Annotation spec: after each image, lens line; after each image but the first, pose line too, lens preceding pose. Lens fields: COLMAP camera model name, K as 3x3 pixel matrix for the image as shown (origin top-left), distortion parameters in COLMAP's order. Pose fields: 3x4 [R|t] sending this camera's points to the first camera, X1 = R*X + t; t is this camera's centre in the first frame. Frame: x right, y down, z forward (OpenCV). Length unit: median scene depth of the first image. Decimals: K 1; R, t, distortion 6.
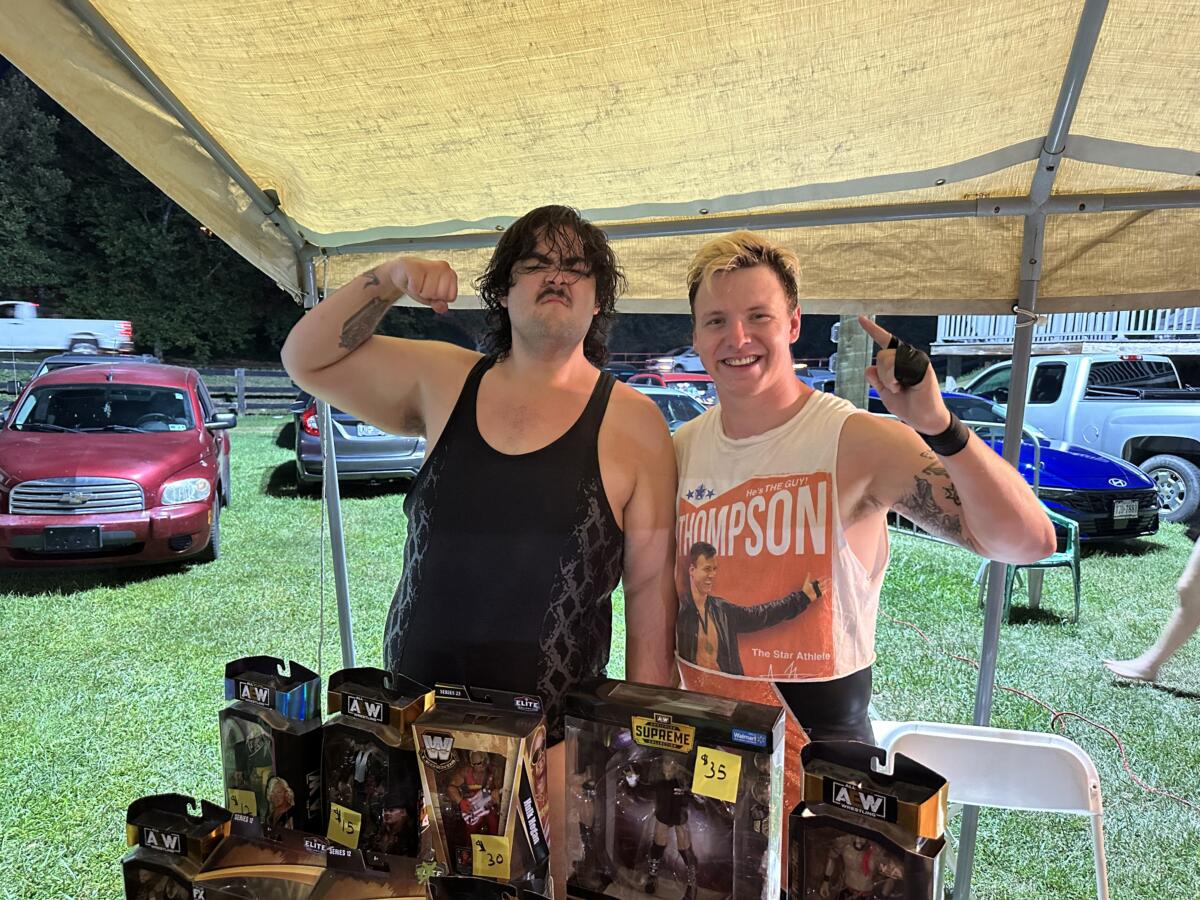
lens RADIAL K [[849.0, 0, 599.6], [0, 849.0, 462.2], [0, 0, 1]] dist [0.021401, -0.016687]
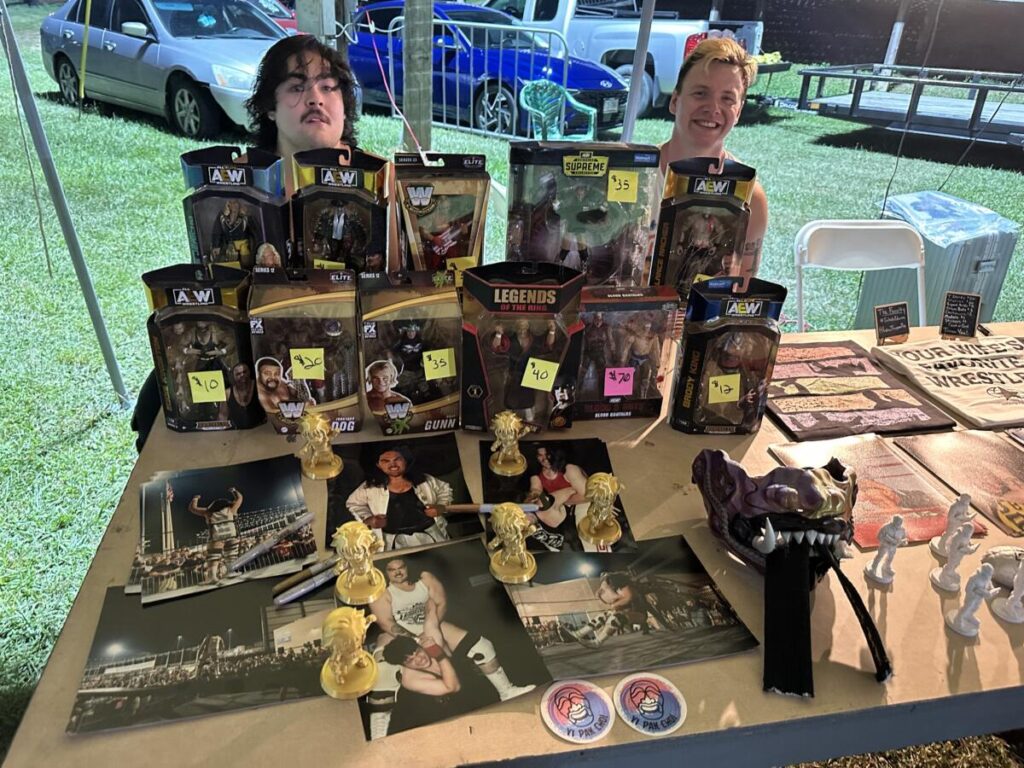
lens RADIAL K [[724.5, 0, 521.0], [0, 724.5, 383.1], [0, 0, 1]] dist [0.021401, -0.016687]
pose [[0.876926, -0.185777, 0.443270, -0.599964], [0.007100, 0.927182, 0.374543, 0.184835], [-0.480573, -0.325299, 0.814389, -0.075981]]
